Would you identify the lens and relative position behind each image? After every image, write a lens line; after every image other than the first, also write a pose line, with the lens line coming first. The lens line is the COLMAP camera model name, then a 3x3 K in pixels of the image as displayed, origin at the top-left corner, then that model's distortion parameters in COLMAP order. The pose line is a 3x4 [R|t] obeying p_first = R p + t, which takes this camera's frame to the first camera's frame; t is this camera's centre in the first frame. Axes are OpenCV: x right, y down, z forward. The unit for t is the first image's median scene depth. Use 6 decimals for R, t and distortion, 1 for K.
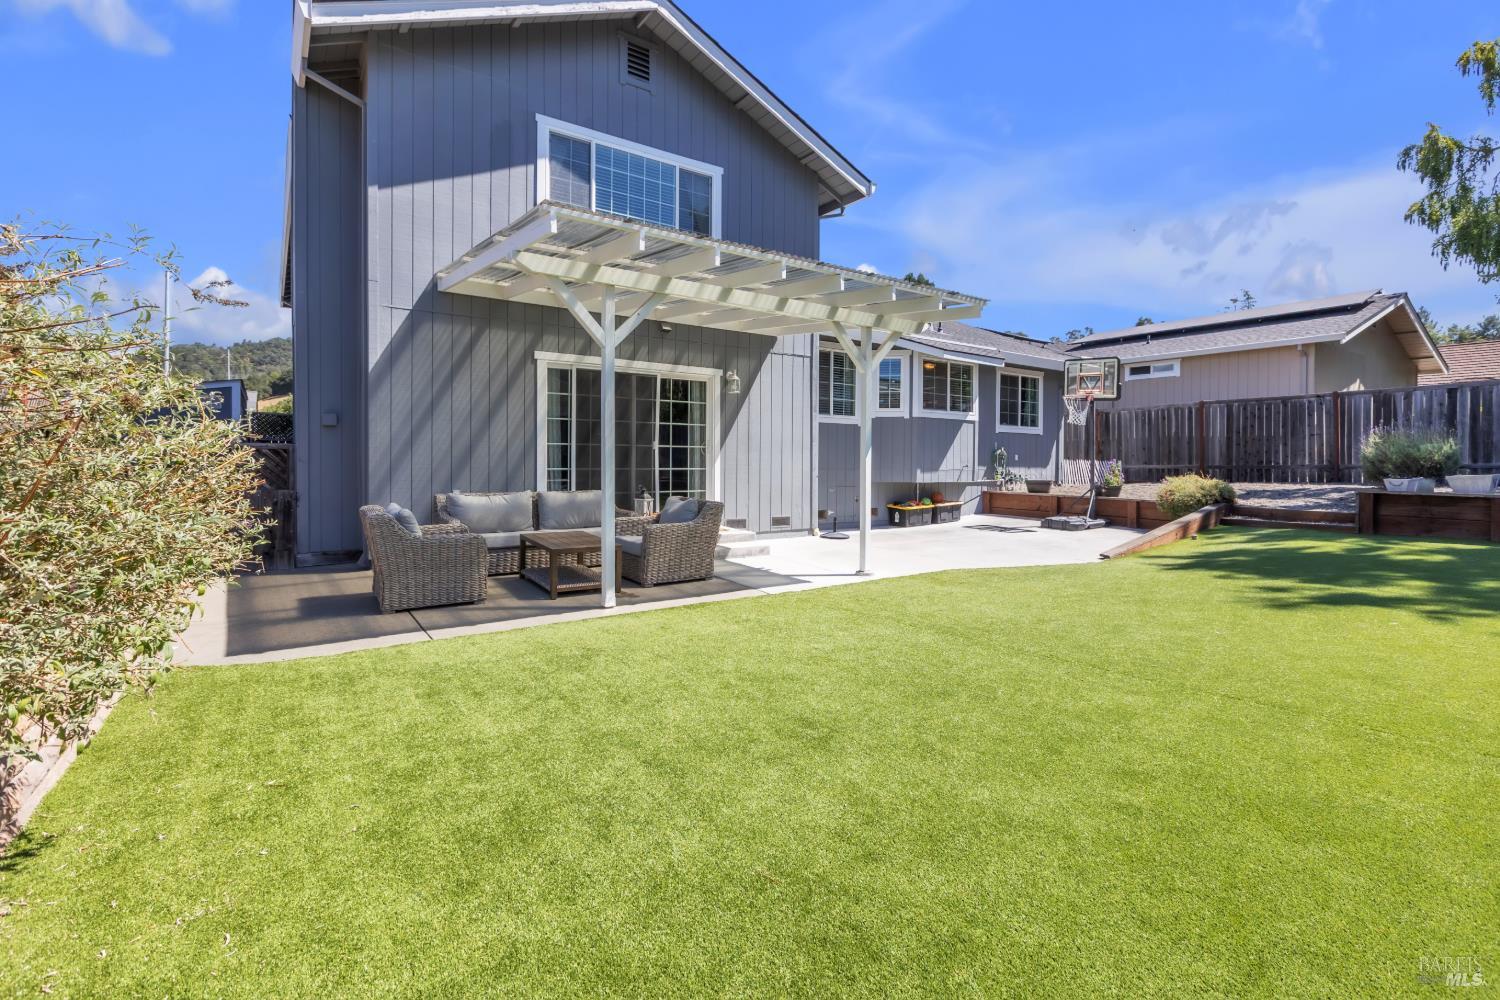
lens RADIAL K [[689.4, 0, 755.3], [0, 689.4, 453.4], [0, 0, 1]] dist [0.001665, 0.000090]
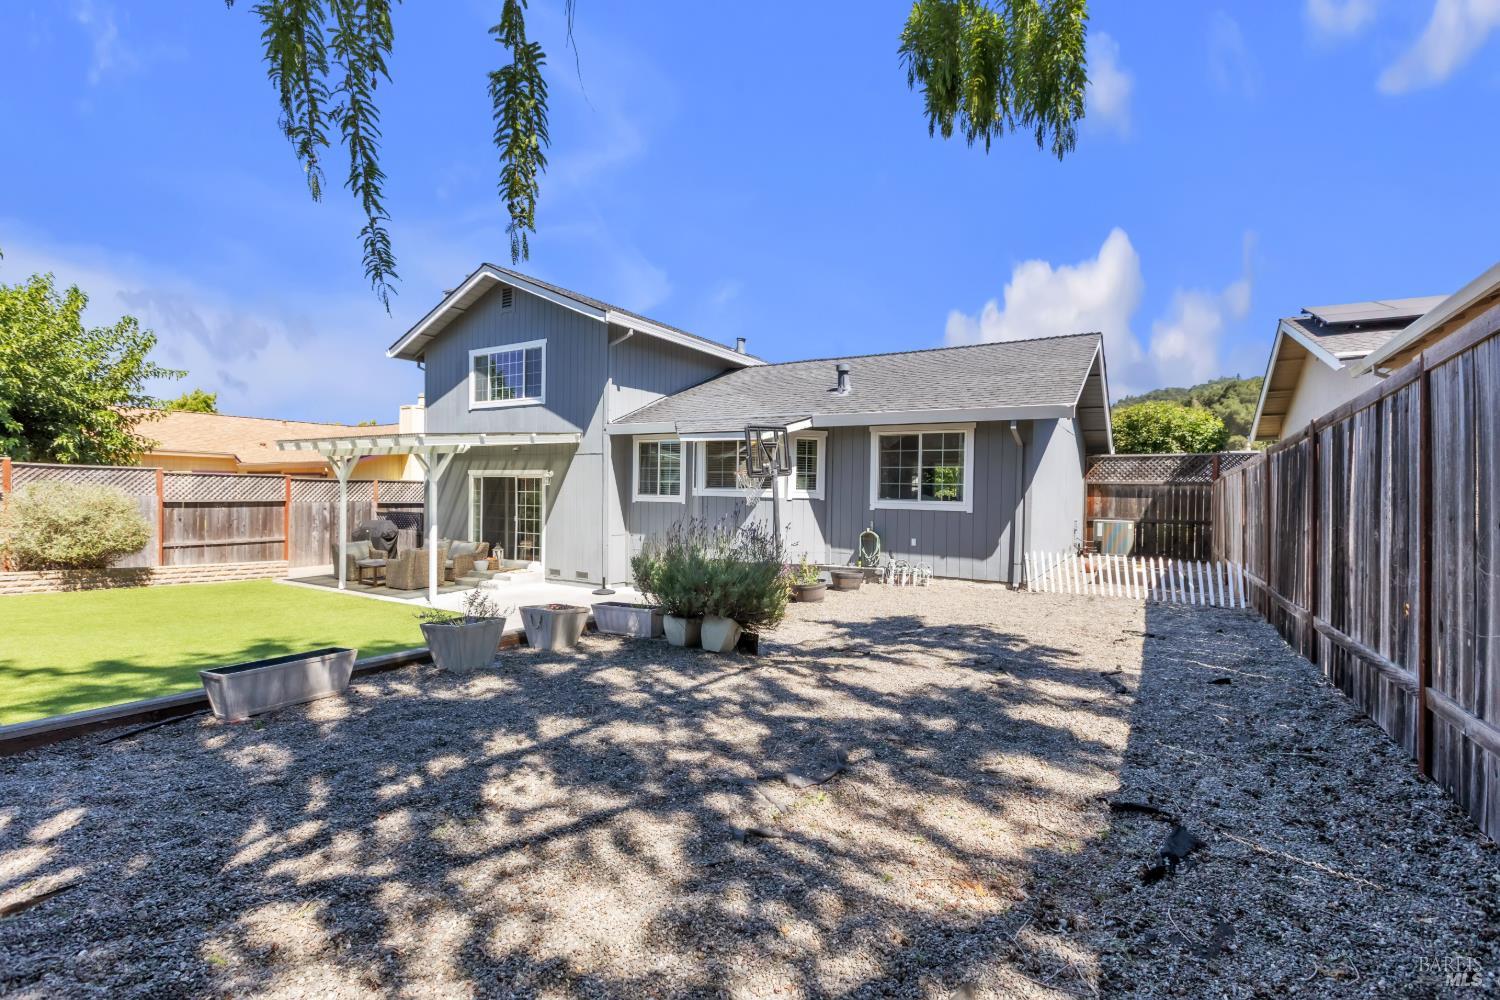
lens RADIAL K [[689.4, 0, 751.4], [0, 689.4, 495.2], [0, 0, 1]] dist [0.001665, 0.000090]
pose [[0.391155, 0.001228, -0.920324, 1.539963], [-0.005975, 0.999981, -0.001206, -0.066289], [0.920305, 0.005971, 0.391156, 0.819632]]
